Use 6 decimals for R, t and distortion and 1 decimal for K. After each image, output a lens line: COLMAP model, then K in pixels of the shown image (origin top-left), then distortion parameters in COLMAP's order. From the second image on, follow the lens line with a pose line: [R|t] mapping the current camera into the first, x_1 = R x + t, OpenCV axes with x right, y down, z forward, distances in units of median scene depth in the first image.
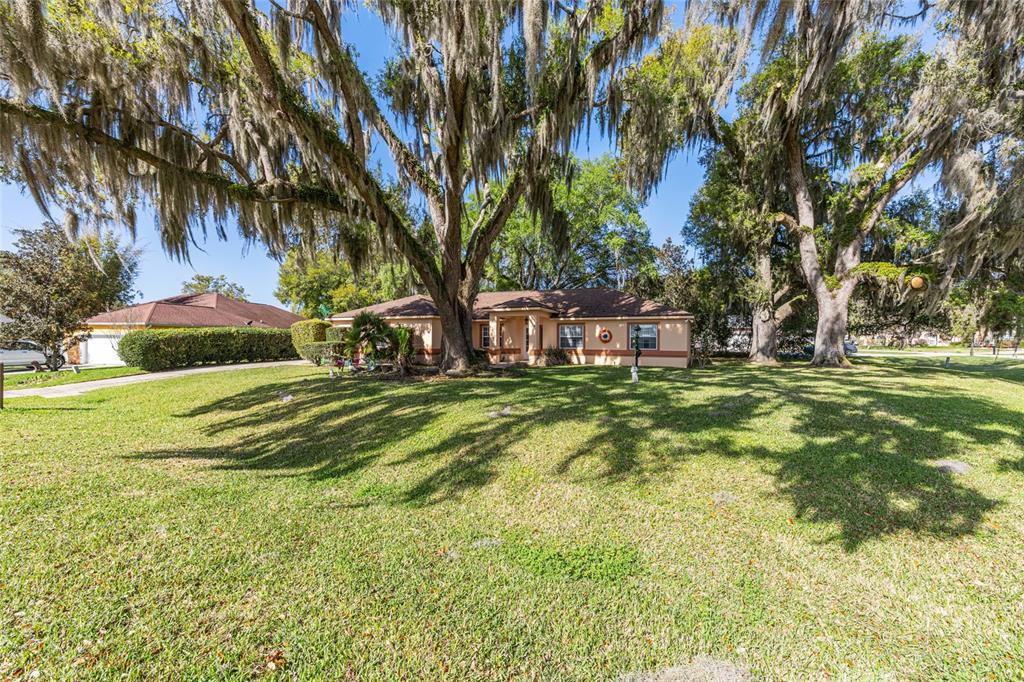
lens RADIAL K [[408.1, 0, 512.0], [0, 408.1, 341.0], [0, 0, 1]] dist [-0.001670, -0.000036]
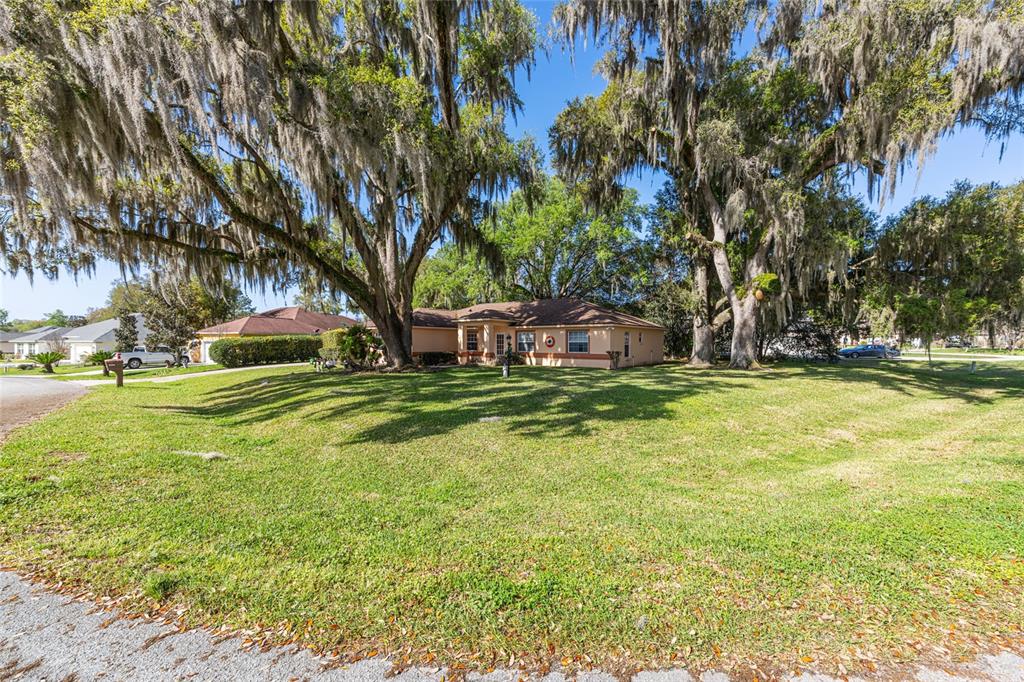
lens RADIAL K [[408.4, 0, 512.0], [0, 408.4, 341.0], [0, 0, 1]] dist [-0.017749, -0.000051]
pose [[0.979225, -0.004617, -0.202724, 0.360051], [0.003238, 0.999969, -0.007135, -0.005175], [0.202751, 0.006330, 0.979210, -0.171611]]
